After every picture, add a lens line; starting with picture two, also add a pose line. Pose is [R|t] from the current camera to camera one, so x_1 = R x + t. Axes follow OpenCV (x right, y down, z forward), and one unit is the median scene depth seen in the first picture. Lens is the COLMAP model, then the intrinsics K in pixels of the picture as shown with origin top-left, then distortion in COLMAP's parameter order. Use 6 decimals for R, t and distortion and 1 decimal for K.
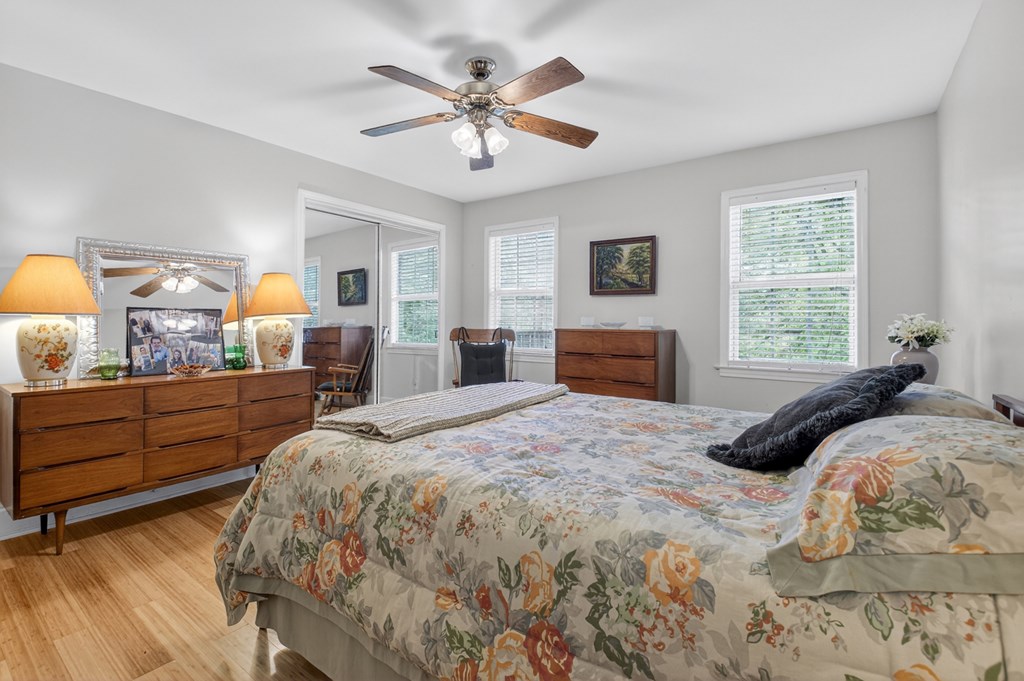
lens RADIAL K [[459.7, 0, 513.2], [0, 459.7, 312.6], [0, 0, 1]] dist [-0.001371, -0.000140]
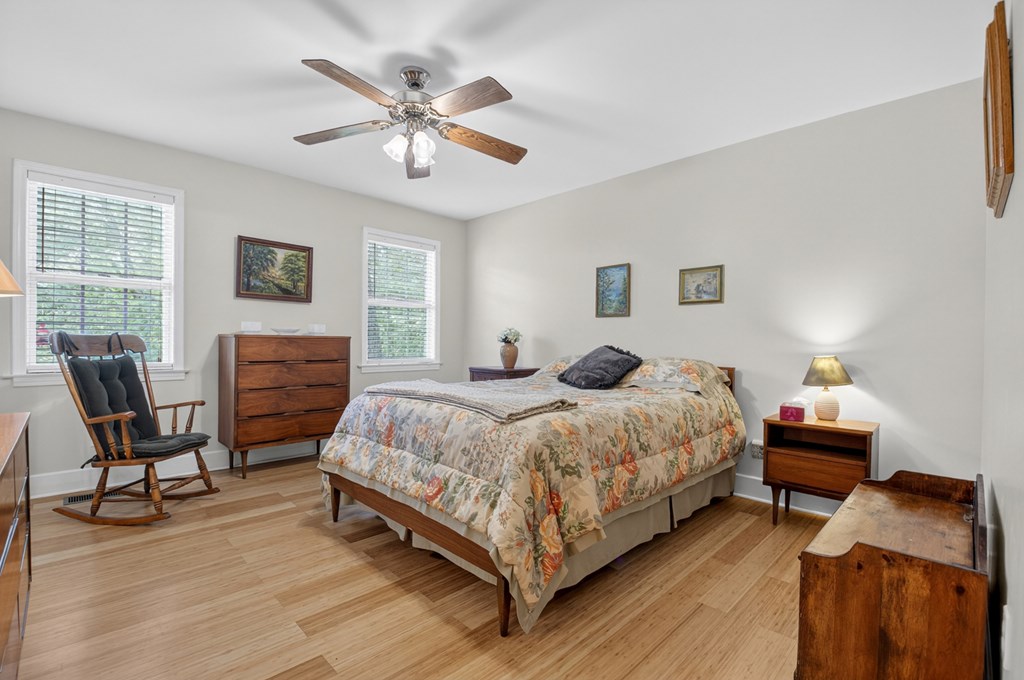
lens RADIAL K [[453.3, 0, 512.0], [0, 453.3, 340.0], [0, 0, 1]] dist [0.000696, -0.000006]
pose [[0.173145, -0.001483, 0.984895, -0.638427], [-0.028487, 0.999573, 0.006513, 0.025200], [-0.984484, -0.029185, 0.173029, 0.360637]]
